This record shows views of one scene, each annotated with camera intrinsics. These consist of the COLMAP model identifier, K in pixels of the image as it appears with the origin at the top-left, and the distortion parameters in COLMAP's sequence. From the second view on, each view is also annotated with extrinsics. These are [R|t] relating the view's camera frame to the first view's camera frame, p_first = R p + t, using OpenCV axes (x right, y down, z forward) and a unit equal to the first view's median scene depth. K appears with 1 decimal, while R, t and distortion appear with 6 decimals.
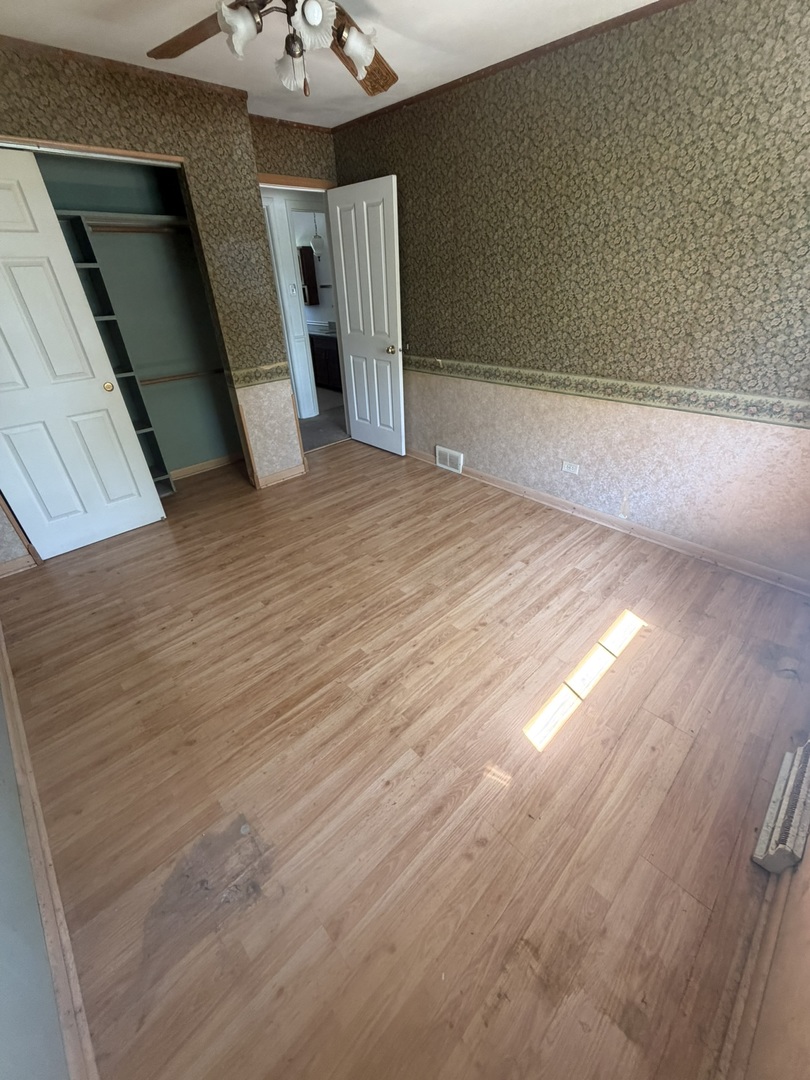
lens RADIAL K [[433.2, 0, 405.0], [0, 433.2, 538.9], [0, 0, 1]] dist [0.001156, 0.000704]
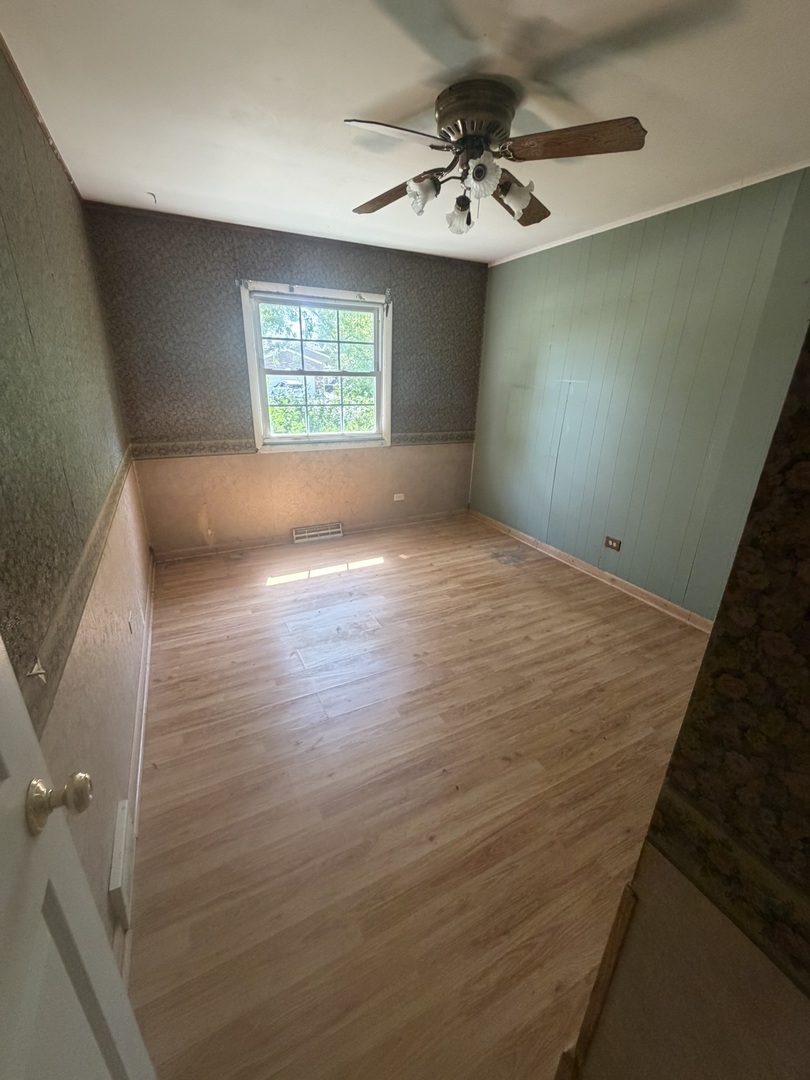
lens RADIAL K [[433.2, 0, 404.0], [0, 433.2, 537.1], [0, 0, 1]] dist [0.001156, 0.000704]
pose [[-0.957942, -0.093940, 0.271149, -0.334660], [0.156116, 0.622224, 0.767115, -1.059664], [-0.240778, 0.777182, -0.581389, 1.744040]]
